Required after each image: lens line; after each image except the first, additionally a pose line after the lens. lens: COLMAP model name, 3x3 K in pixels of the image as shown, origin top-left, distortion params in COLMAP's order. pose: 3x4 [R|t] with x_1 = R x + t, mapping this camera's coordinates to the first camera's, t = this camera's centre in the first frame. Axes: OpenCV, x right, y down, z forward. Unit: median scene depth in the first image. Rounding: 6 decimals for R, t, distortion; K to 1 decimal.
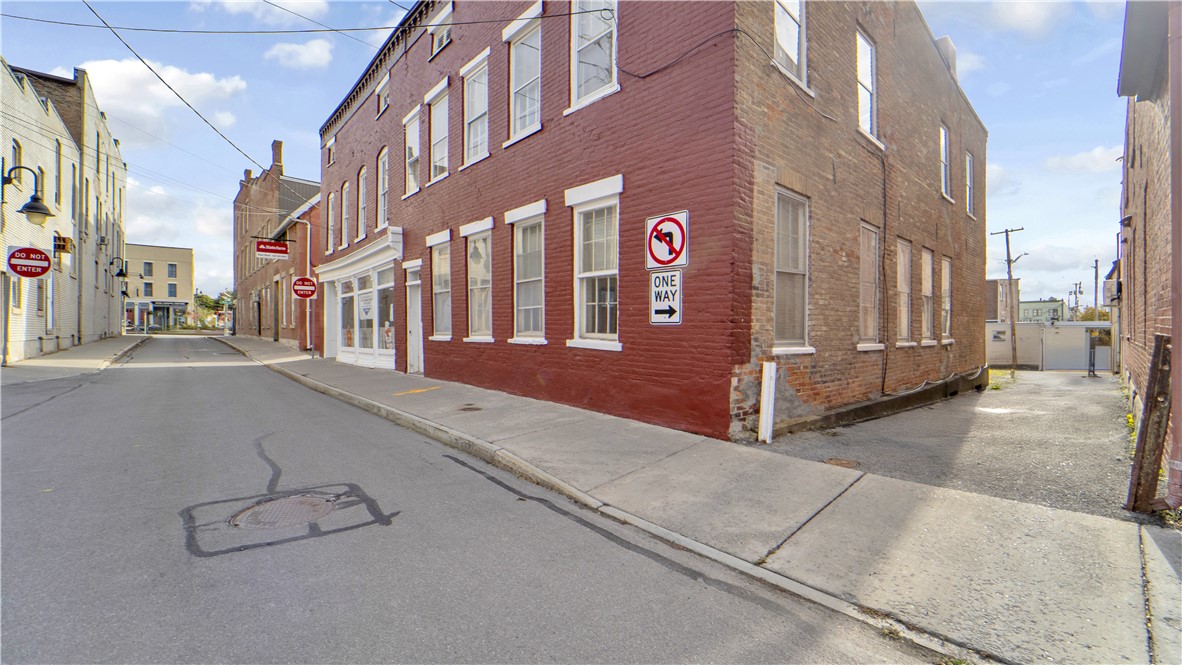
lens RADIAL K [[482.1, 0, 599.6], [0, 482.1, 333.1], [0, 0, 1]] dist [-0.020205, -0.000314]
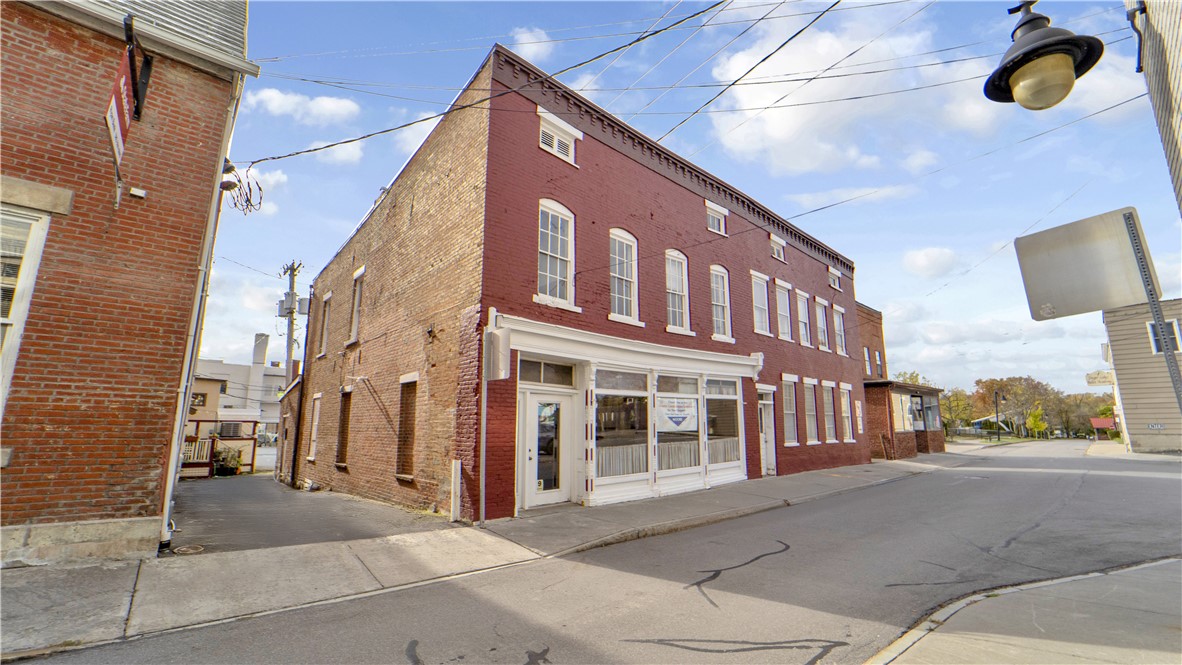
lens RADIAL K [[482.1, 0, 599.6], [0, 482.1, 333.1], [0, 0, 1]] dist [-0.020205, -0.000314]
pose [[-0.013071, 0.181099, 0.983378, -1.870167], [0.005383, 0.983461, -0.181042, -0.063425], [-0.999900, 0.002927, -0.013829, 1.636207]]
